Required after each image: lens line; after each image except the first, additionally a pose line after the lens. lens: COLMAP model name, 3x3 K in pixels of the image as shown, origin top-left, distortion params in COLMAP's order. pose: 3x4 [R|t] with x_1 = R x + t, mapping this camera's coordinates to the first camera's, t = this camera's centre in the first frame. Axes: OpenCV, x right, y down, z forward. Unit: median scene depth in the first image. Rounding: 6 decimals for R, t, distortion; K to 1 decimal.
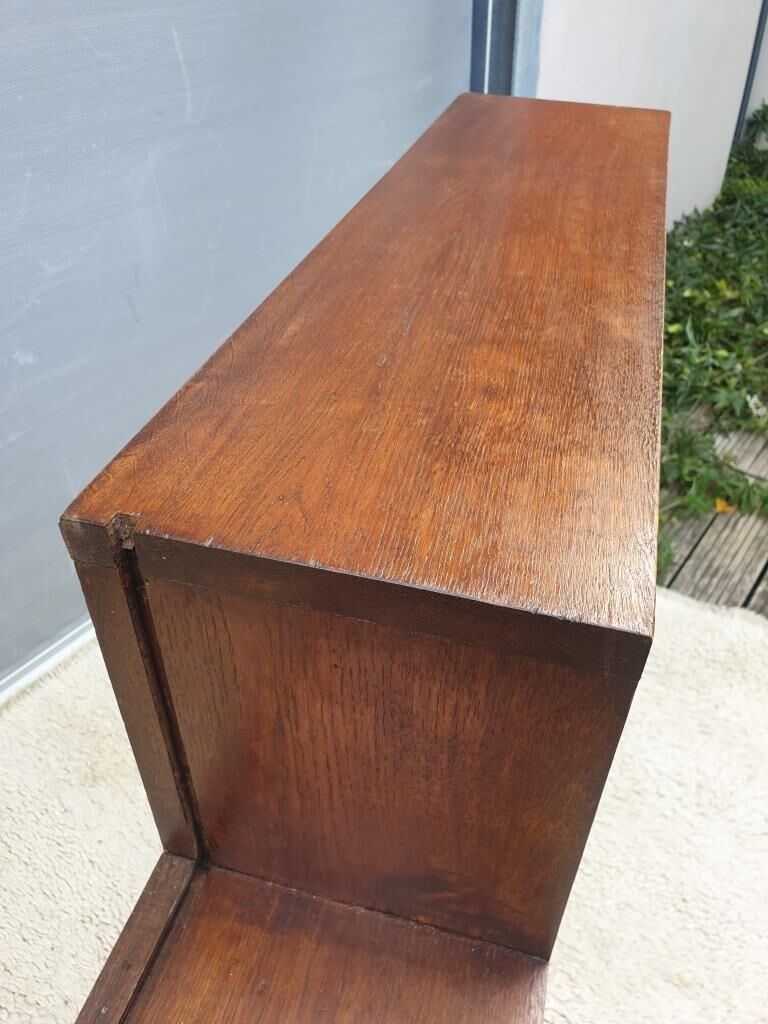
lens RADIAL K [[803.9, 0, 387.1], [0, 803.9, 509.2], [0, 0, 1]] dist [0.001818, -0.007057]
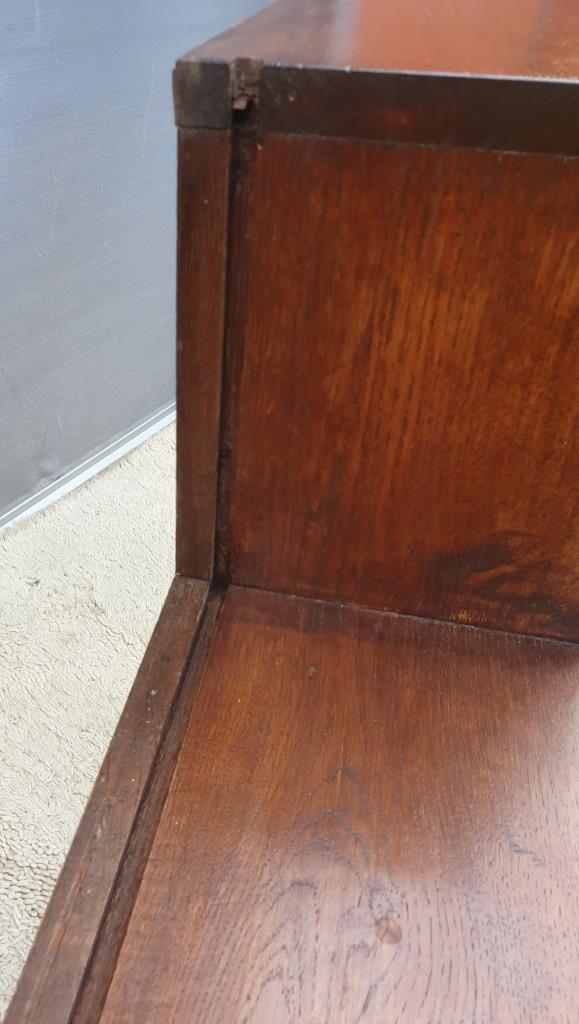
lens RADIAL K [[793.1, 0, 197.6], [0, 793.1, 517.1], [0, 0, 1]] dist [0.030173, -0.001196]
pose [[0.999075, -0.017408, 0.039315, -0.290405], [0.018368, 0.999539, -0.024190, 0.383635], [-0.038876, 0.024890, 0.998934, 0.049791]]
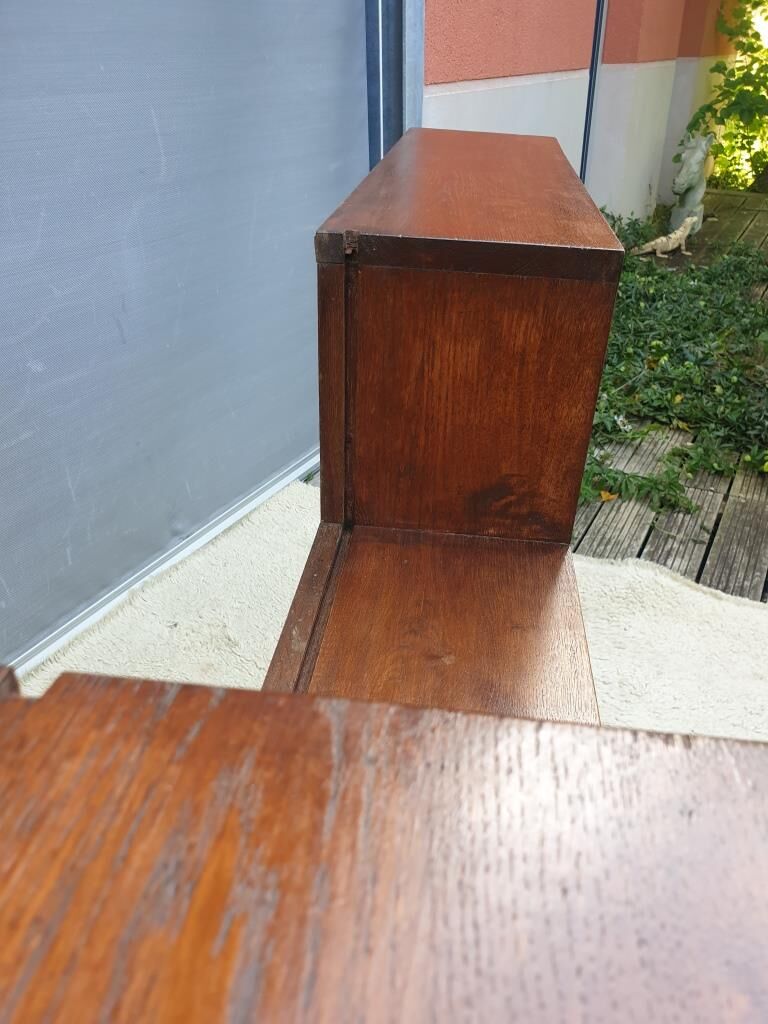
lens RADIAL K [[791.7, 0, 373.4], [0, 791.7, 530.8], [0, 0, 1]] dist [0.061767, -0.008272]
pose [[0.988822, -0.065099, 0.134137, -0.388059], [0.080431, 0.990420, -0.112250, 0.629987], [-0.125545, 0.121784, 0.984585, -0.533905]]
